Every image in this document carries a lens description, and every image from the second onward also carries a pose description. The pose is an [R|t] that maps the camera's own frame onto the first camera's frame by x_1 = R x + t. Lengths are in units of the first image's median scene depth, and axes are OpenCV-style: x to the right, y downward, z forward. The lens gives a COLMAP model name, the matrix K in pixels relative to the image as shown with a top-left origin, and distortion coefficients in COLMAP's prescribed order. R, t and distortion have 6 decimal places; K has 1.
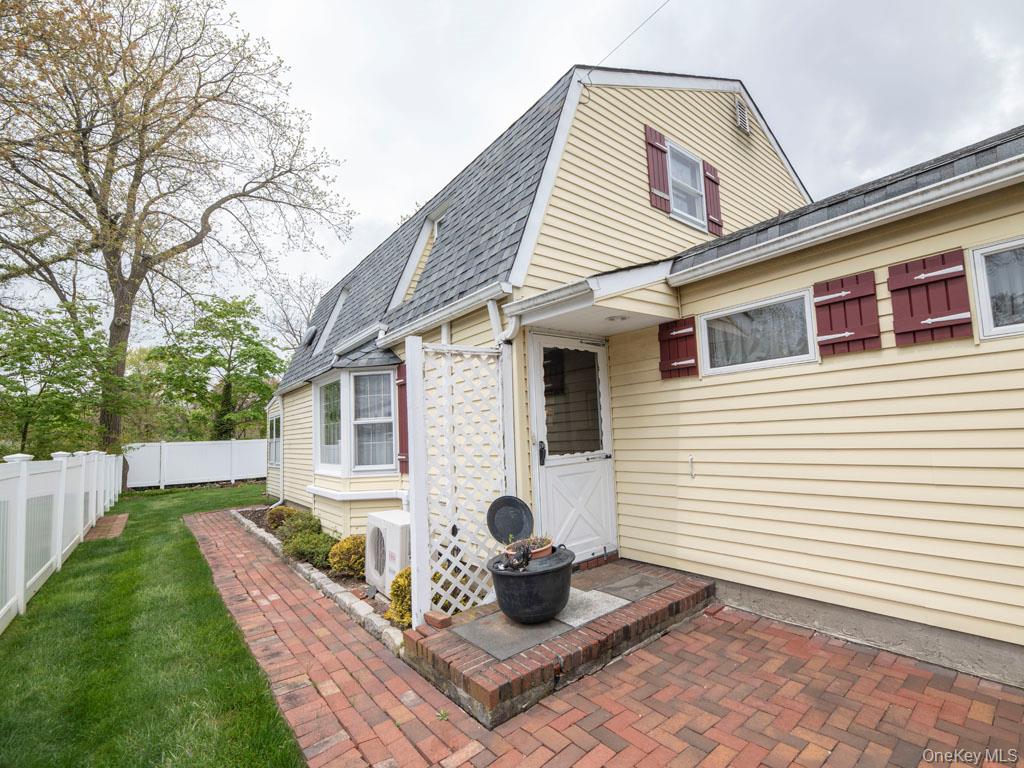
lens RADIAL K [[415.1, 0, 512.2], [0, 415.1, 398.6], [0, 0, 1]] dist [-0.002103, -0.000524]
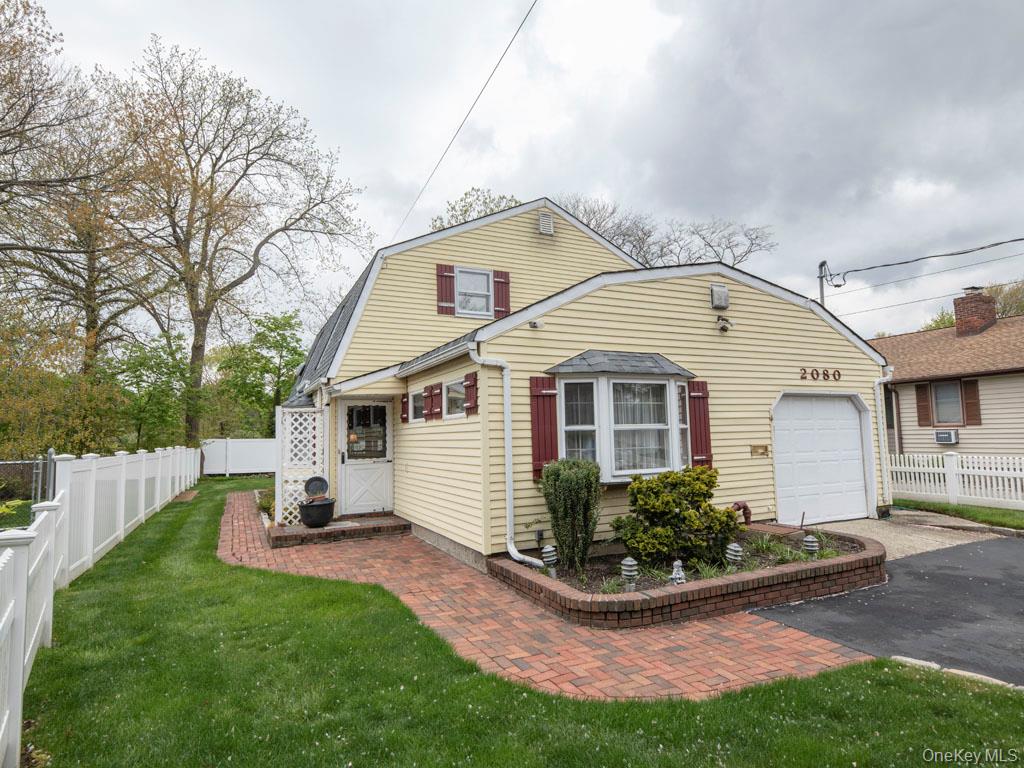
lens RADIAL K [[553.3, 0, 511.7], [0, 553.3, 388.2], [0, 0, 1]] dist [0.004127, 0.000727]
pose [[0.963972, 0.001806, -0.265996, 0.452663], [0.001047, 0.999943, 0.010582, -0.068712], [0.266000, -0.010479, 0.963916, -0.402336]]
